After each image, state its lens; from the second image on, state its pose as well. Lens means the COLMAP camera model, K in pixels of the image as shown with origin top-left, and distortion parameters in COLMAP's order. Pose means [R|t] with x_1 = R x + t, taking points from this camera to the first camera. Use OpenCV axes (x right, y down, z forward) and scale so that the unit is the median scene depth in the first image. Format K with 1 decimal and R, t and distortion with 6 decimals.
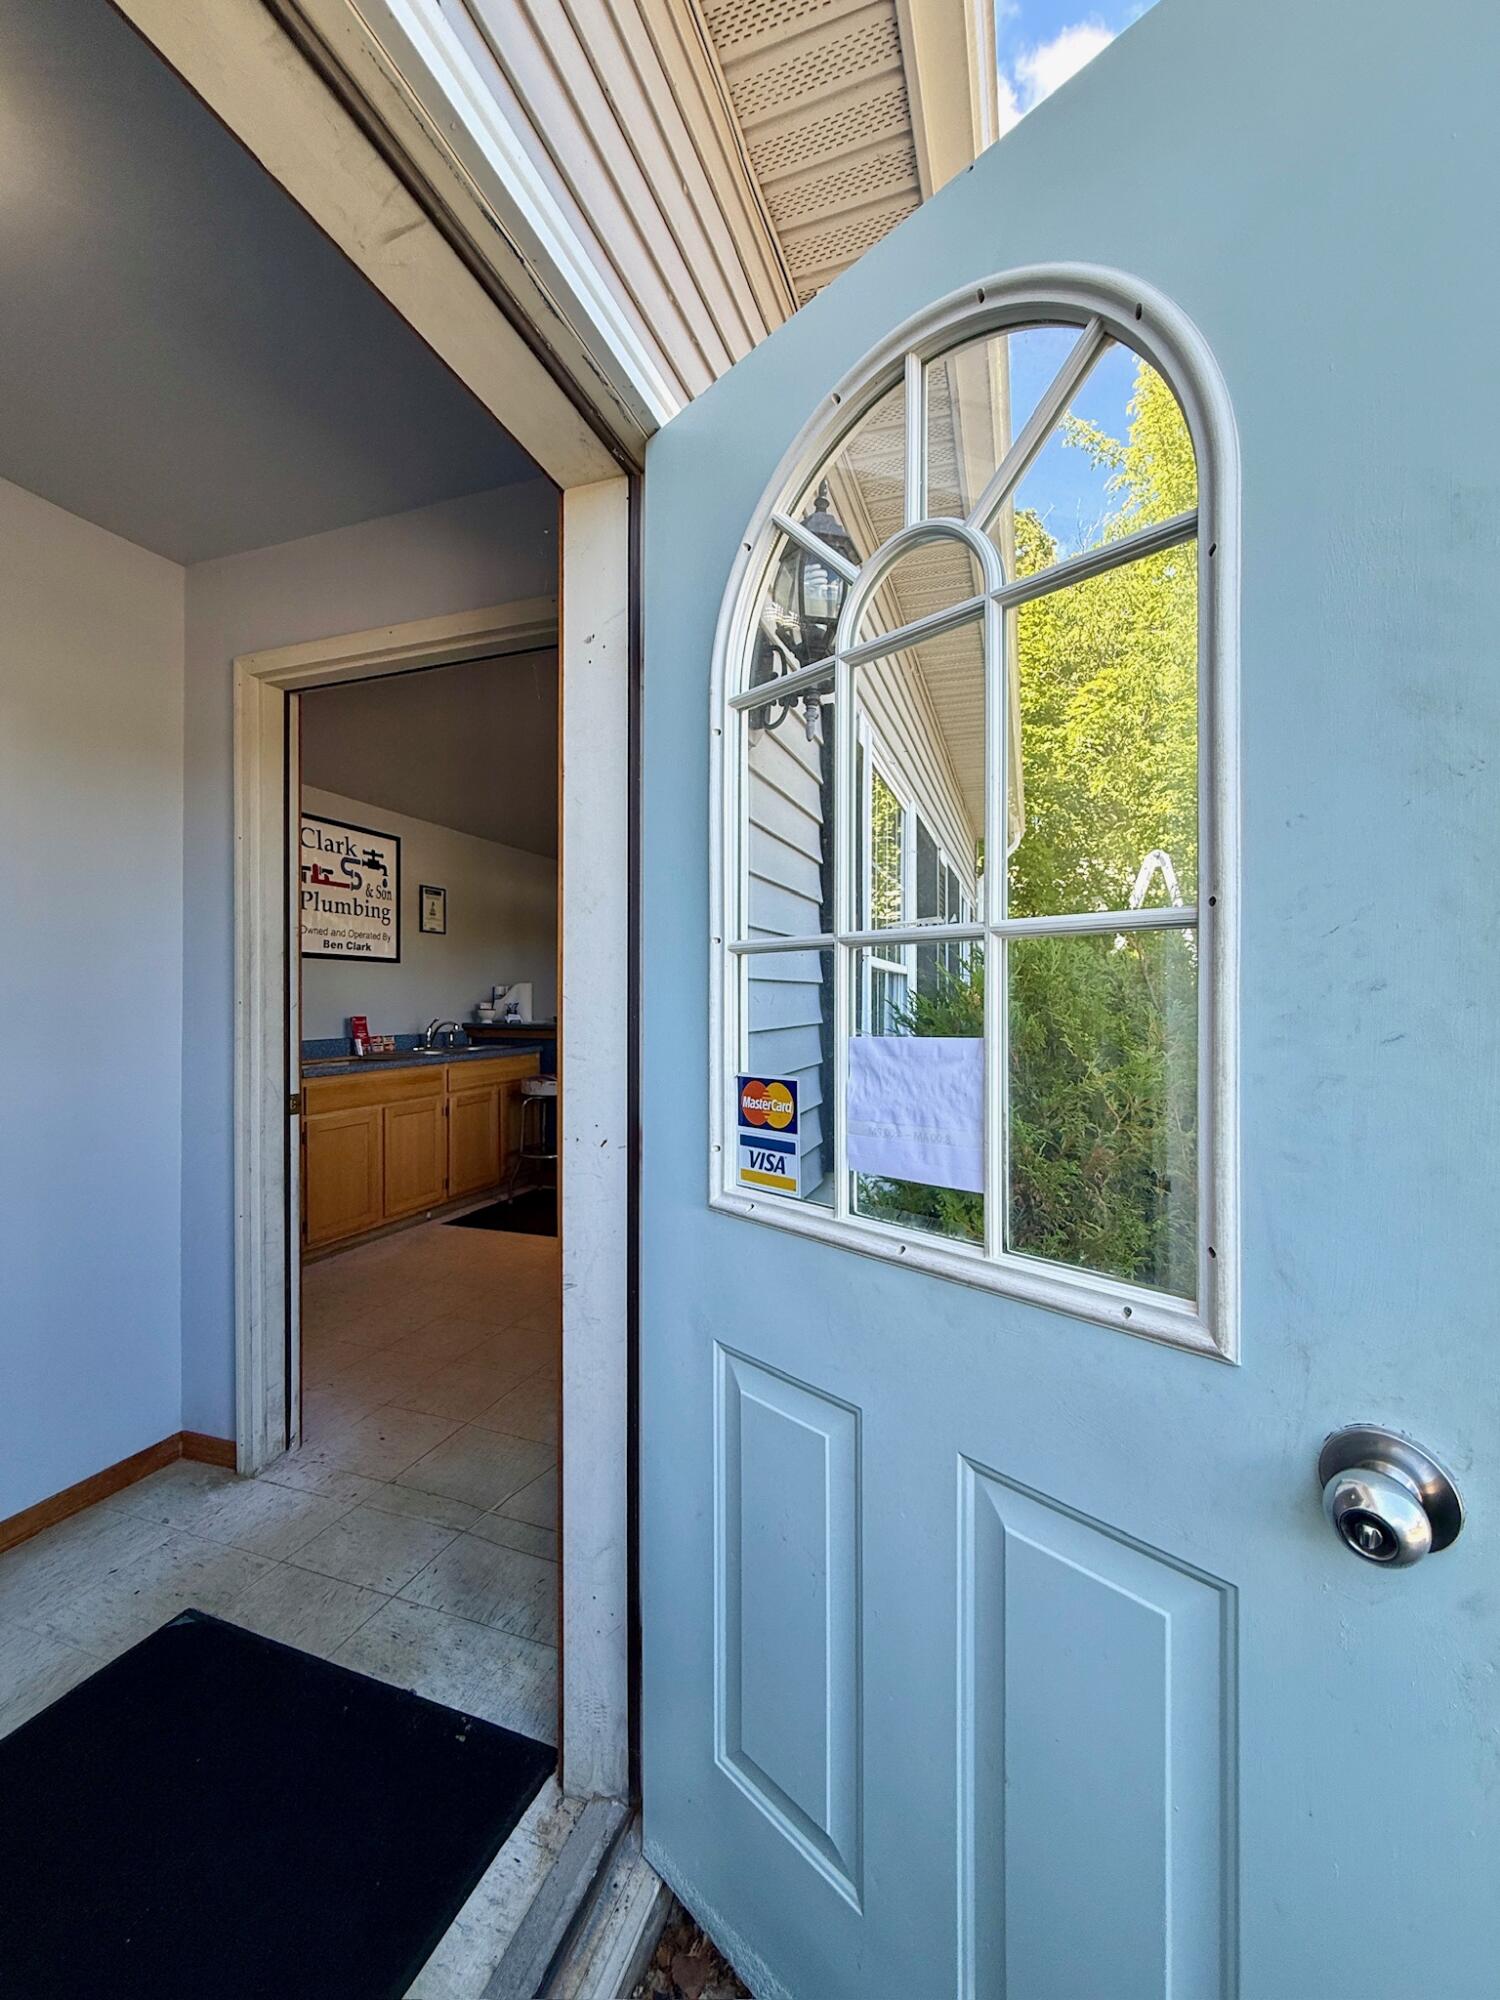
lens RADIAL K [[800.2, 0, 750.0], [0, 800.2, 1000.0], [0, 0, 1]] dist [-0.000079, 0.000018]
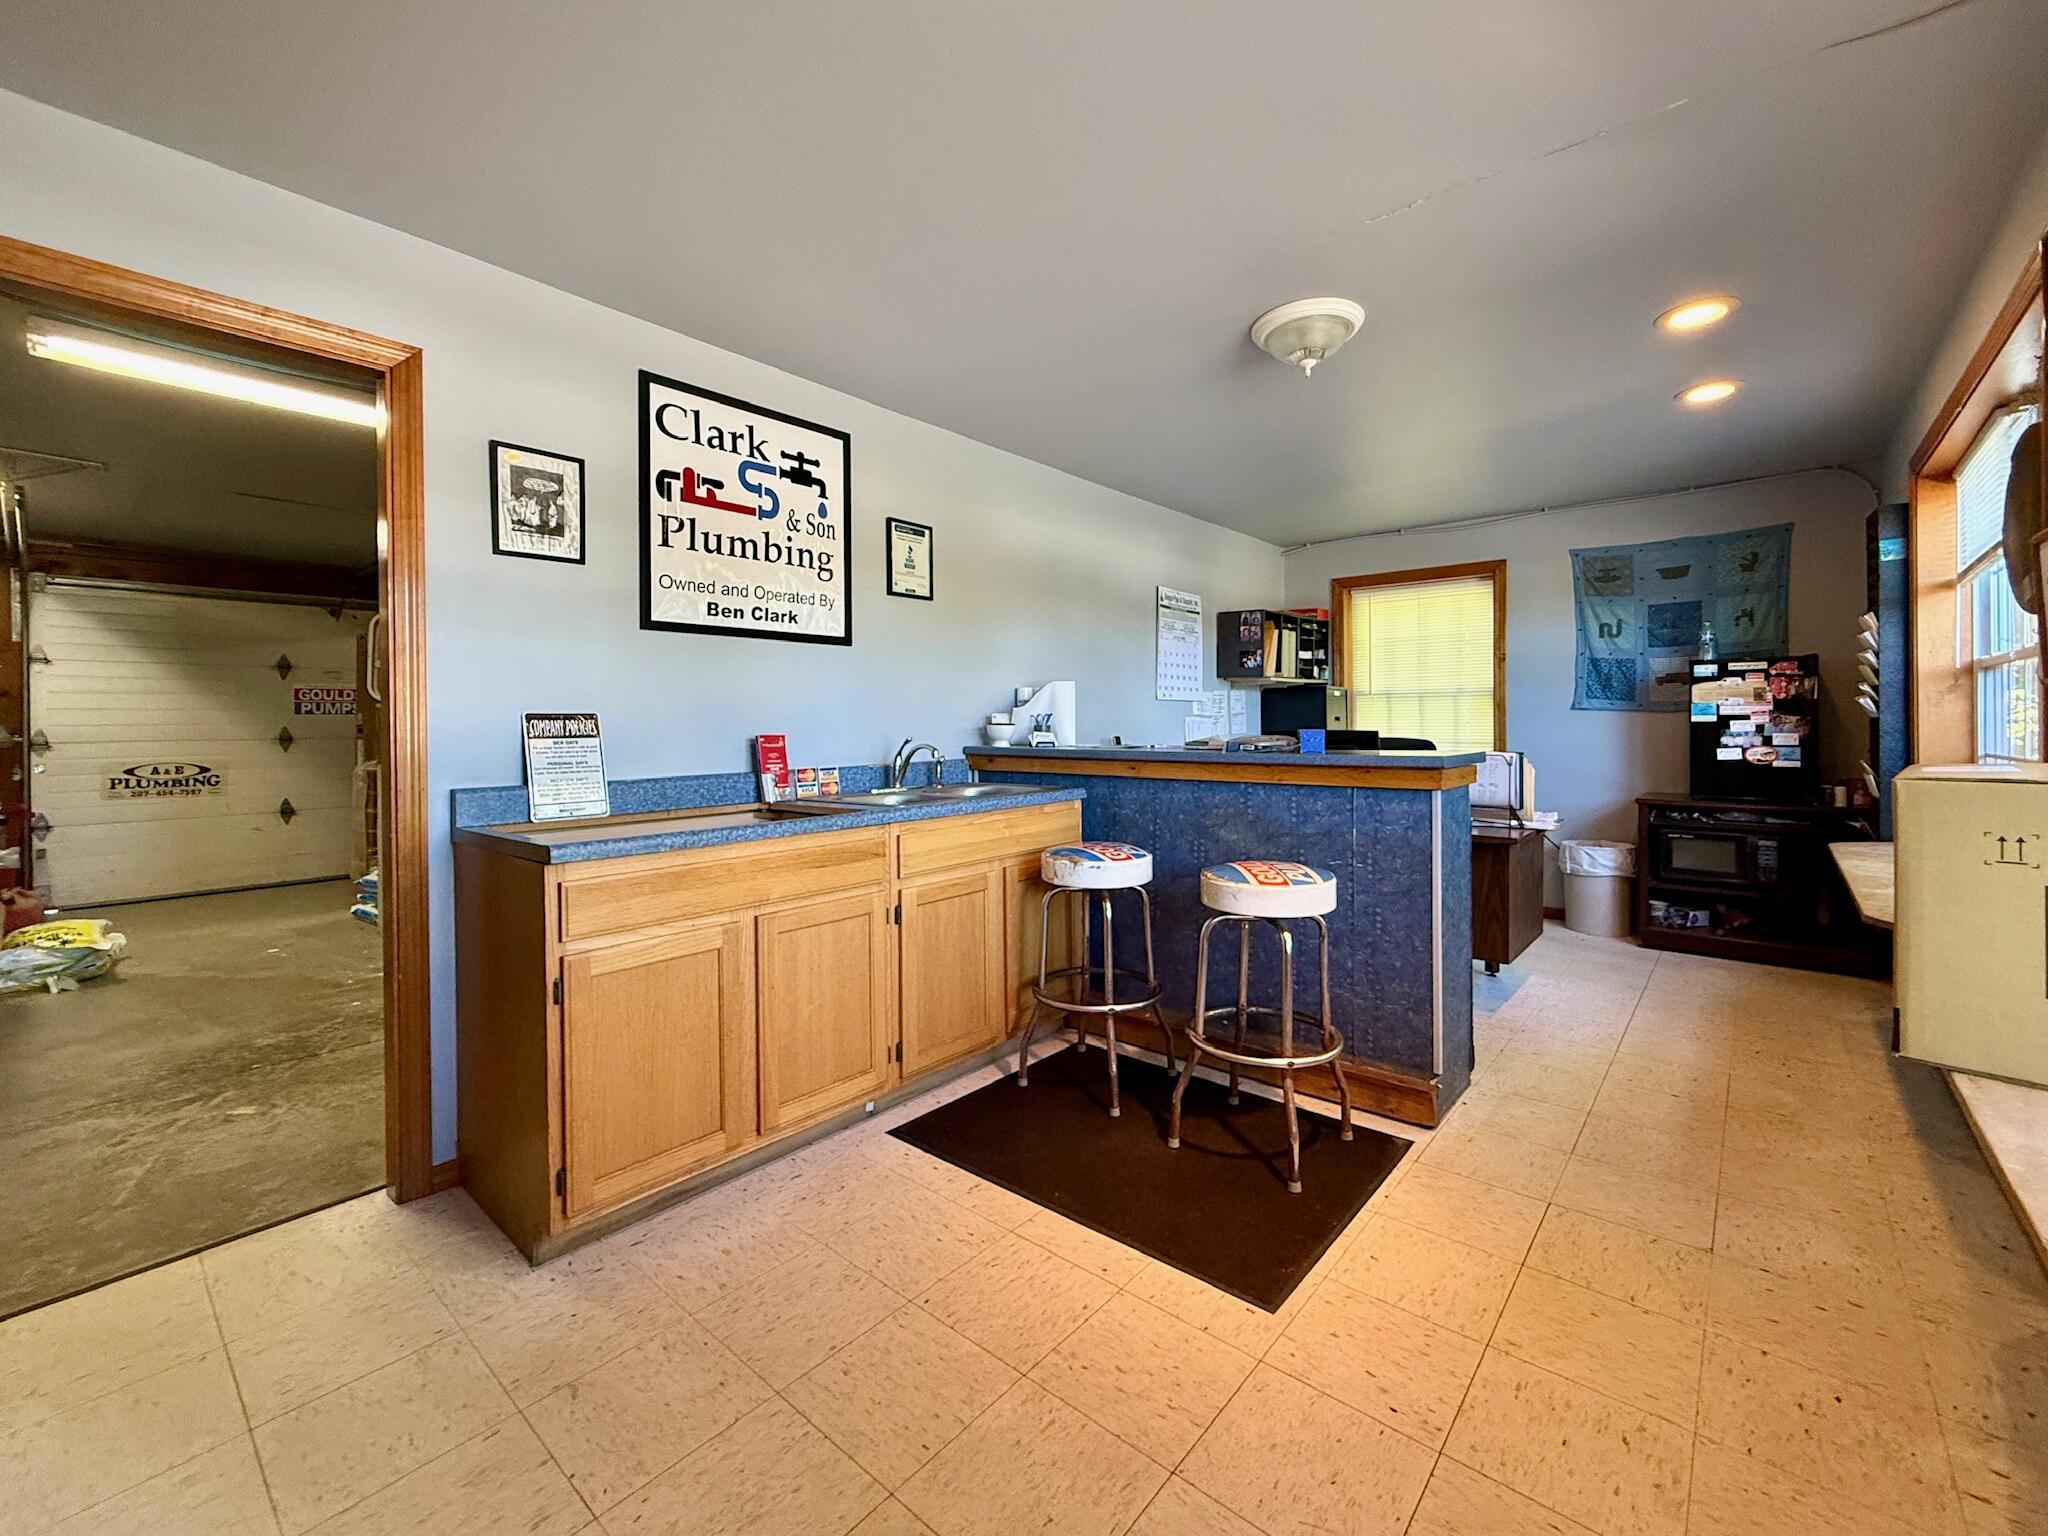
lens RADIAL K [[854.1, 0, 1028.2], [0, 854.1, 724.8], [0, 0, 1]] dist [0.000494, 0.000488]
pose [[0.931715, -0.006911, -0.363124, -0.089675], [0.007977, 0.999967, 0.001436, 0.013559], [0.363102, -0.004235, 0.931740, 0.482433]]
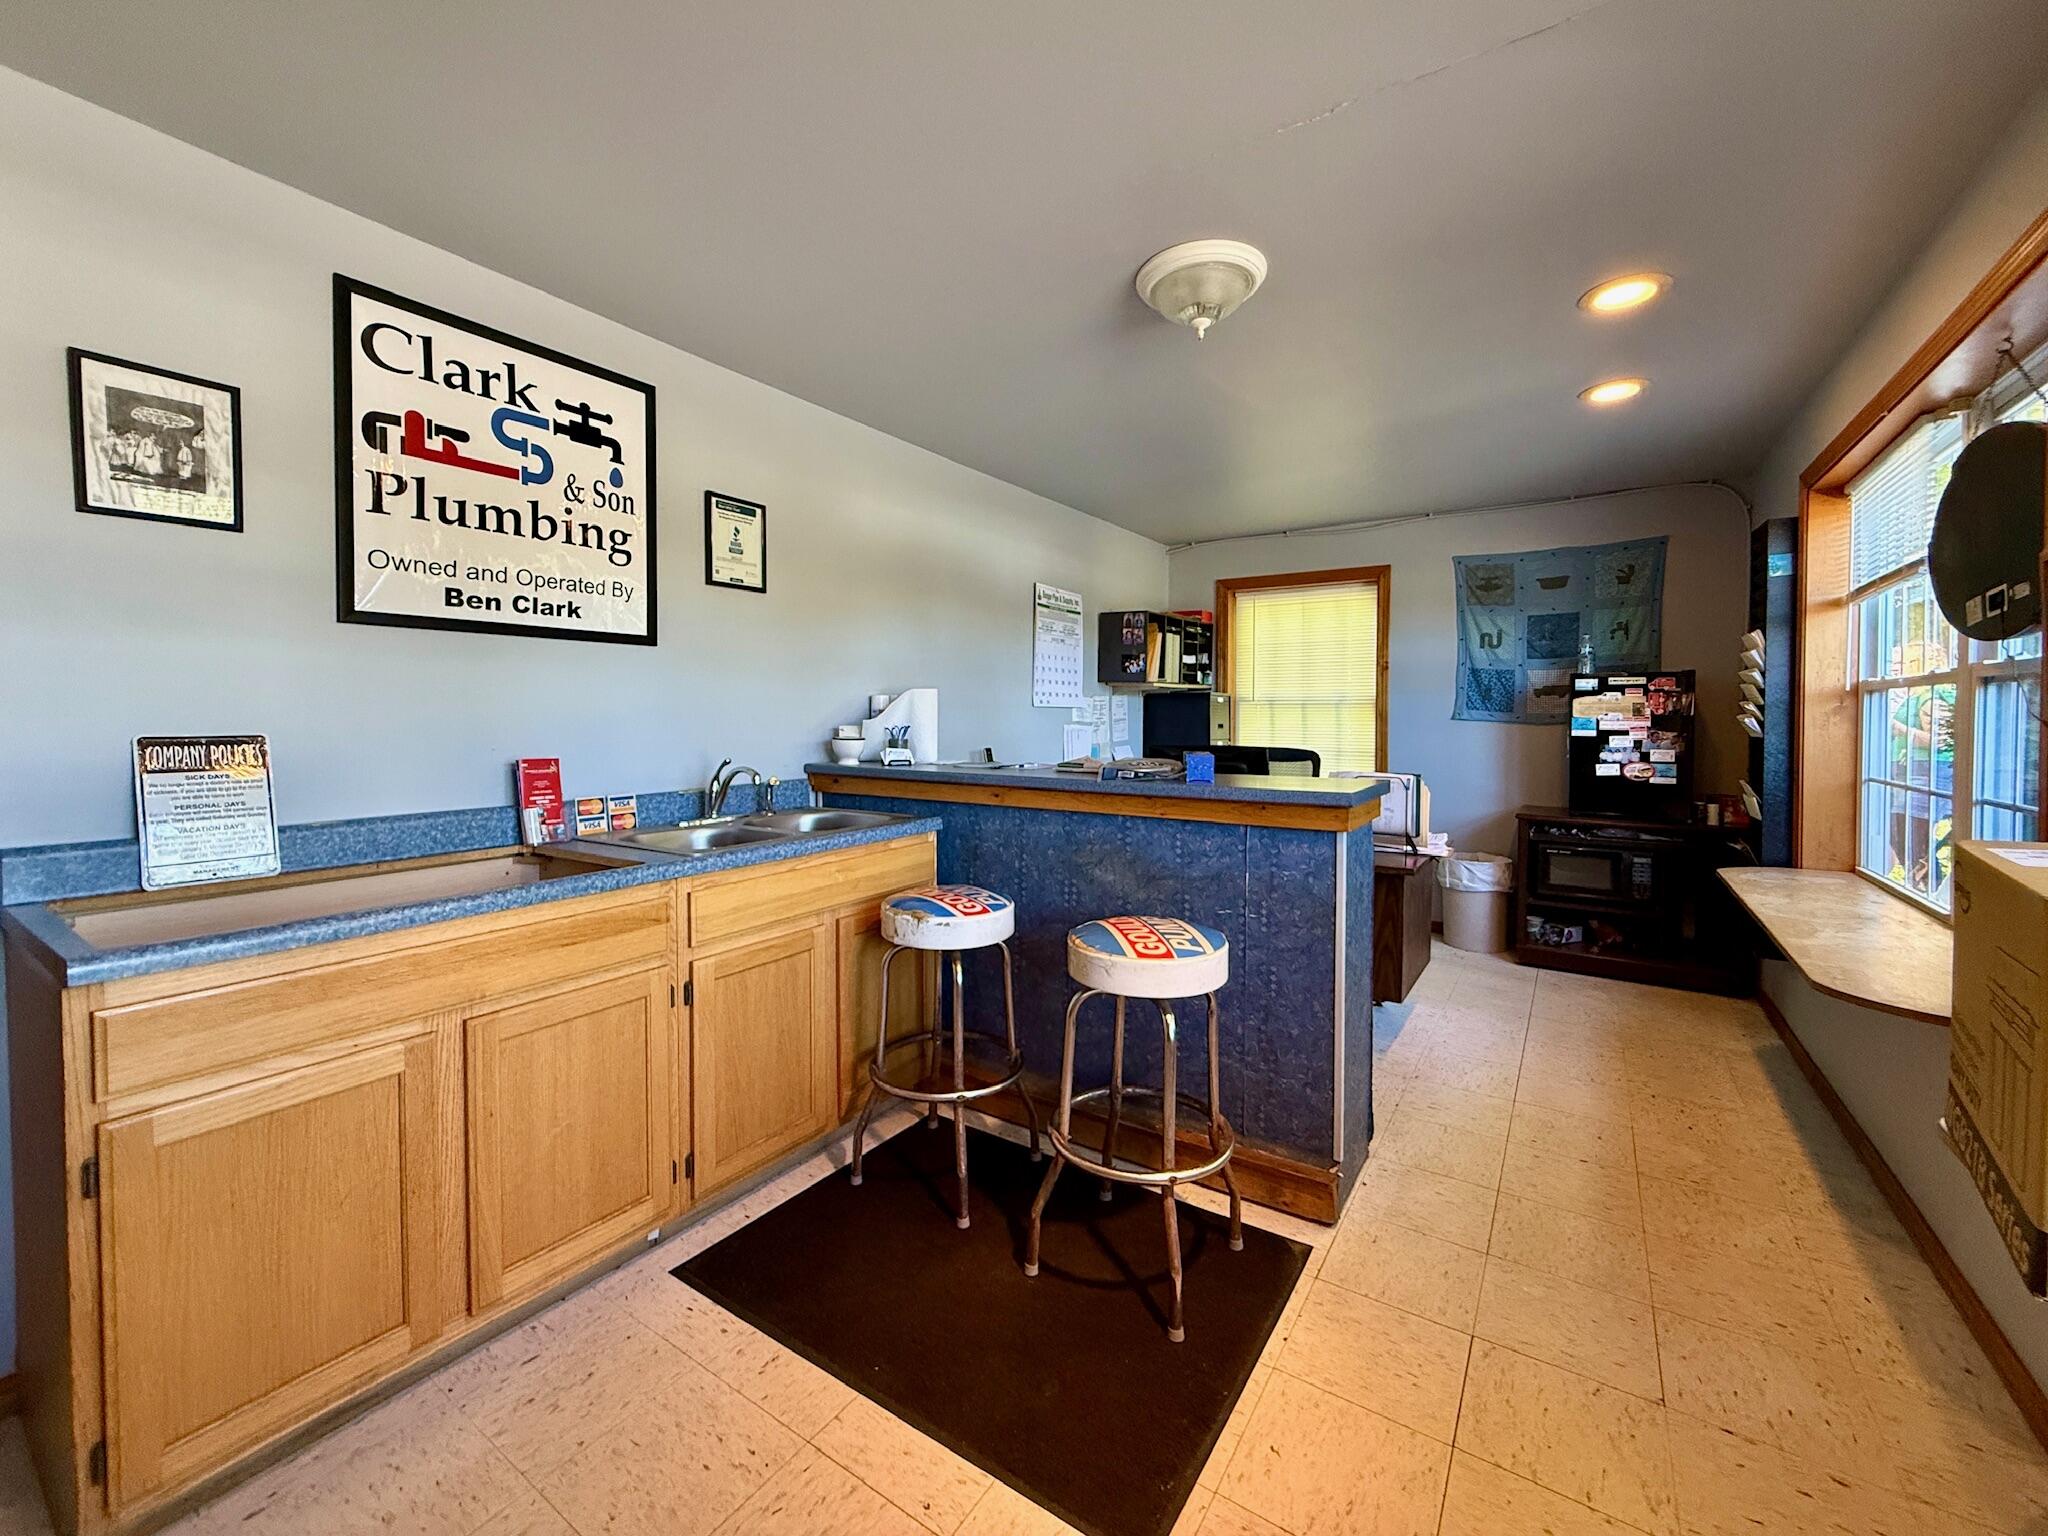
lens RADIAL K [[833.8, 0, 1016.2], [0, 833.8, 730.9], [0, 0, 1]] dist [0.001956, -0.000044]
pose [[0.967031, 0.005271, -0.254604, -0.100704], [-0.000555, 0.999827, 0.018591, -0.004003], [0.254658, -0.017837, 0.966867, 0.595873]]
